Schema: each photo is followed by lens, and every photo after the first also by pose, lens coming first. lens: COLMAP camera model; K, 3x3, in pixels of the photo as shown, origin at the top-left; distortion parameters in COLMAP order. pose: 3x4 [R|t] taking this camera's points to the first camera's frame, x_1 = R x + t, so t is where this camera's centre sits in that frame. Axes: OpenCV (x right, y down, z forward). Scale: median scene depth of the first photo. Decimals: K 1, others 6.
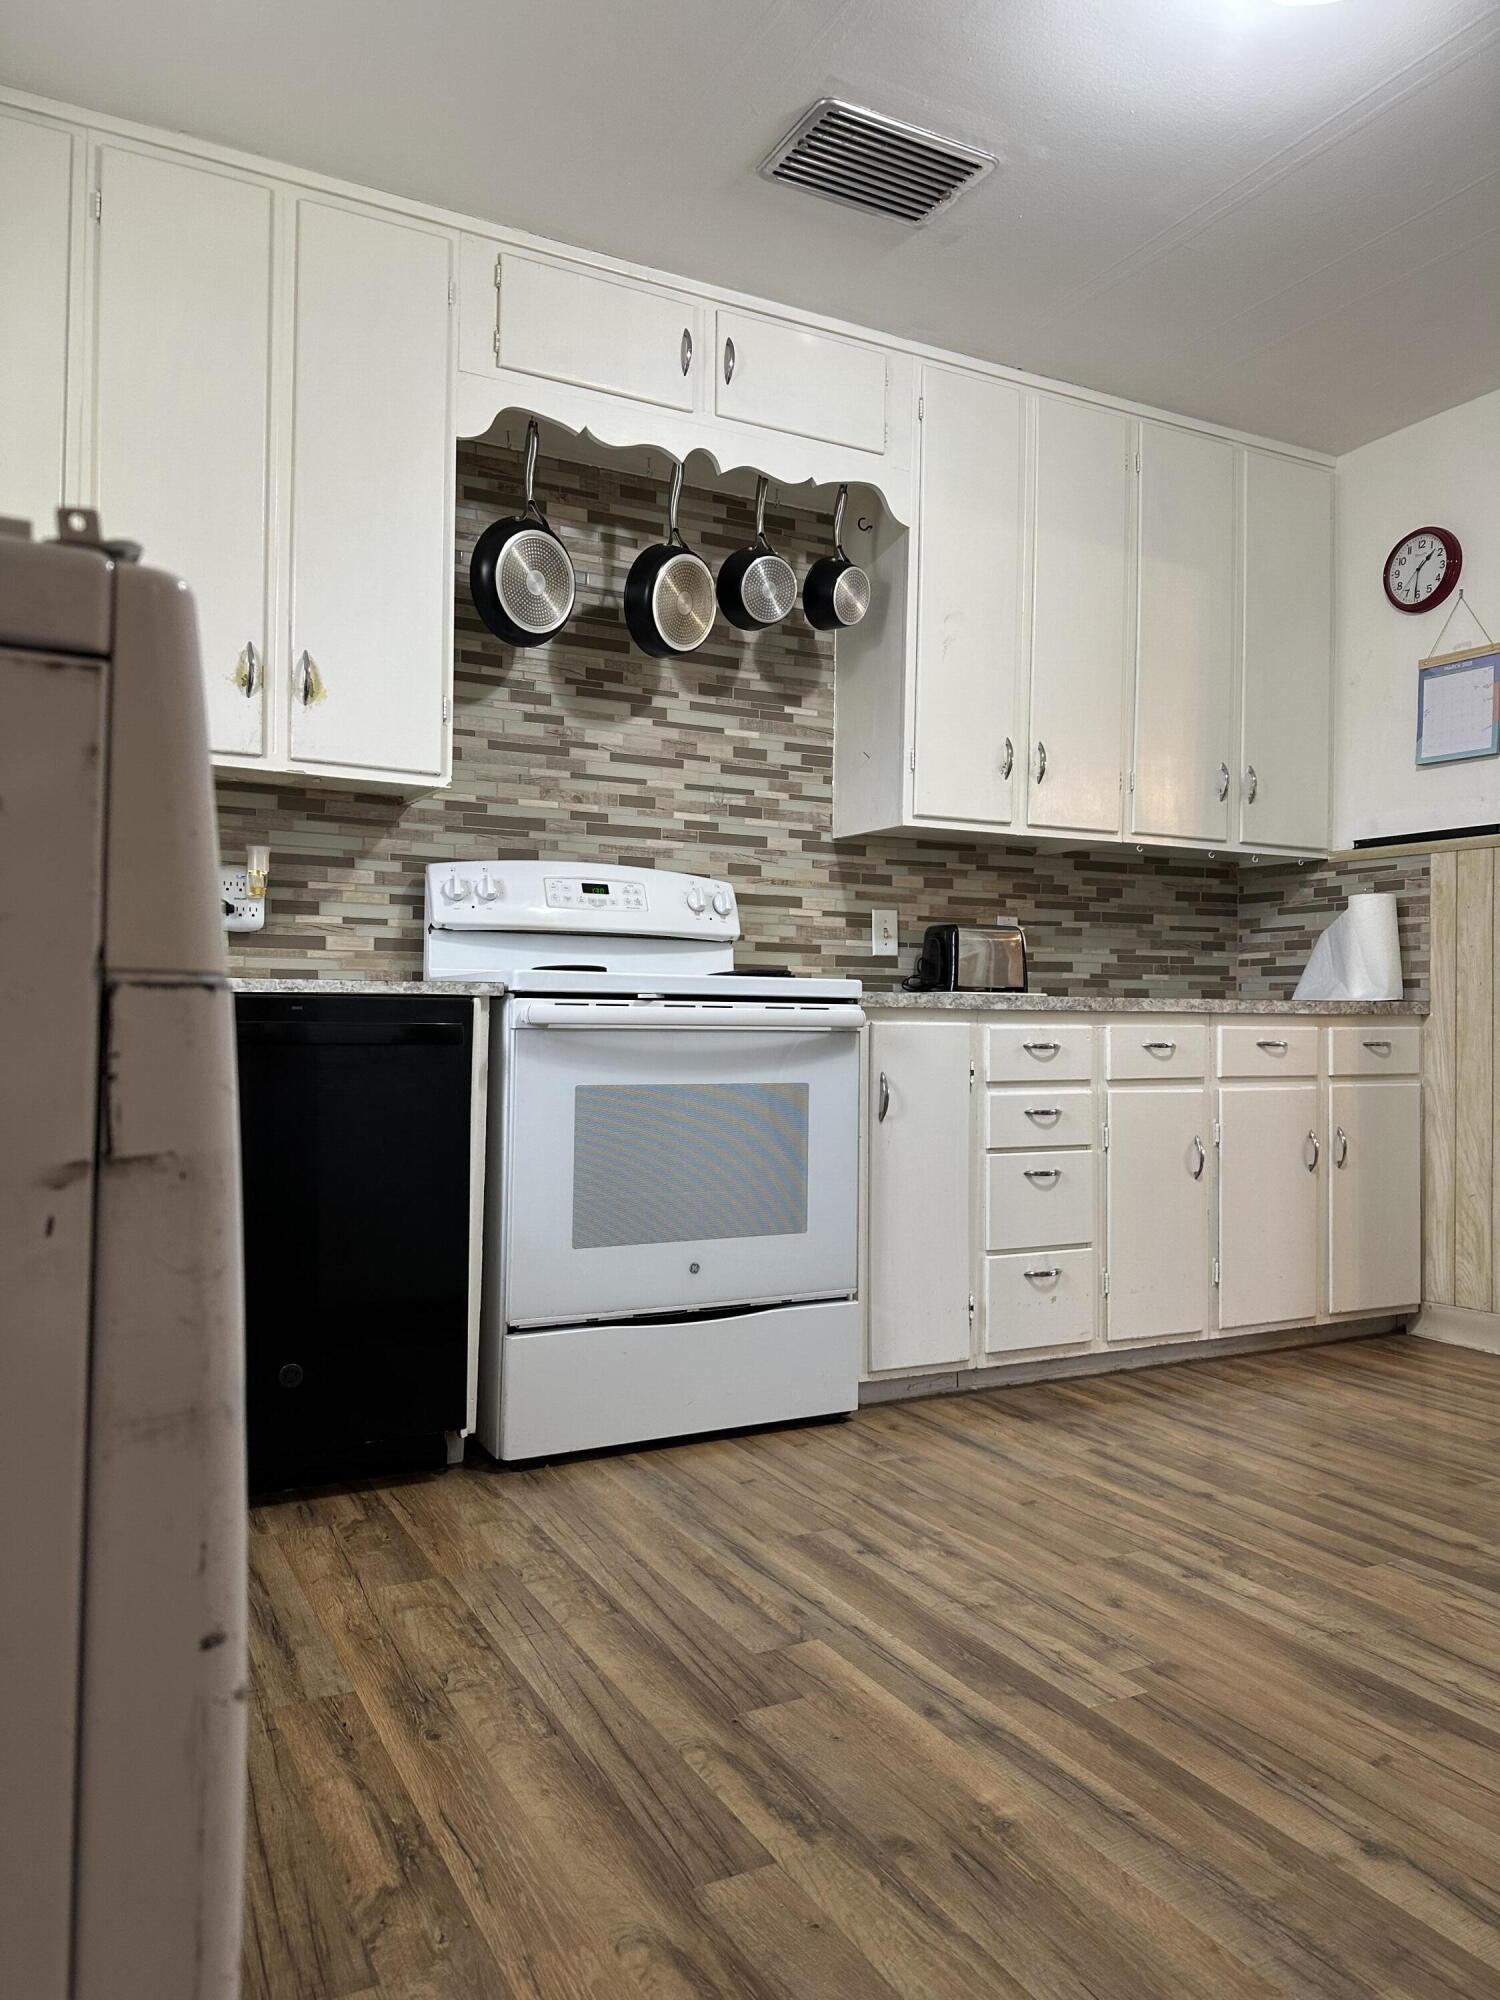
lens RADIAL K [[1388.6, 0, 739.6], [0, 1388.6, 990.6], [0, 0, 1]] dist [0.160646, -0.230461]
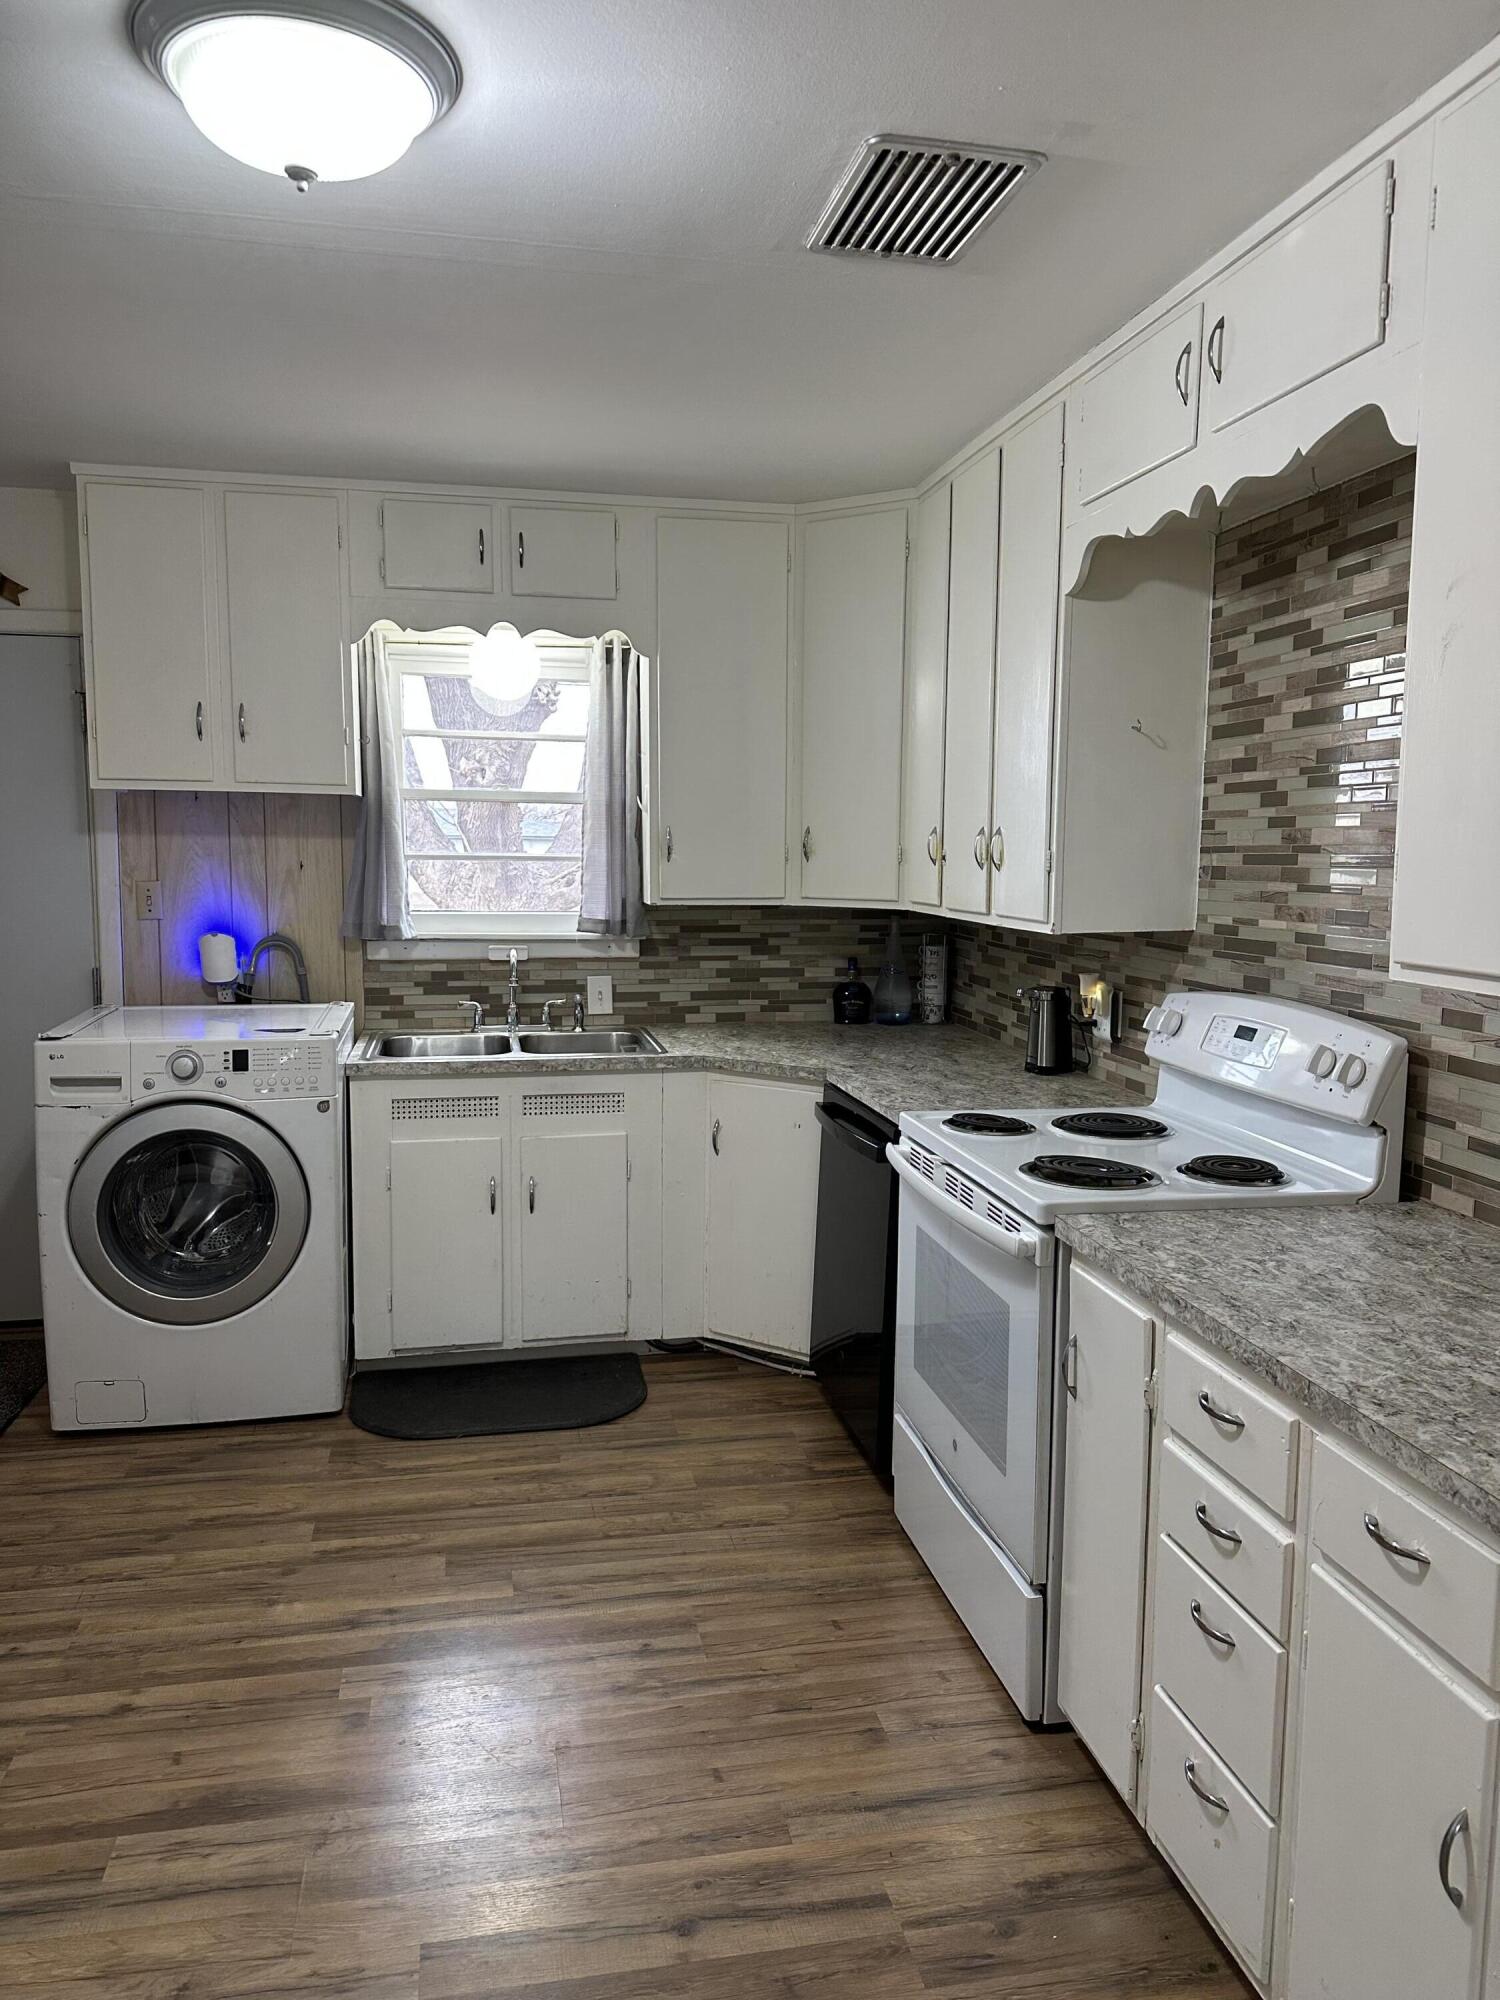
lens RADIAL K [[1388.7, 0, 747.0], [0, 1388.7, 1008.5], [0, 0, 1]] dist [0.148241, -0.281195]
pose [[-0.278725, 0.095678, -0.955593, 0.790529], [0.000684, 0.995044, 0.099429, -0.174338], [0.960371, 0.027060, -0.277409, 0.967080]]
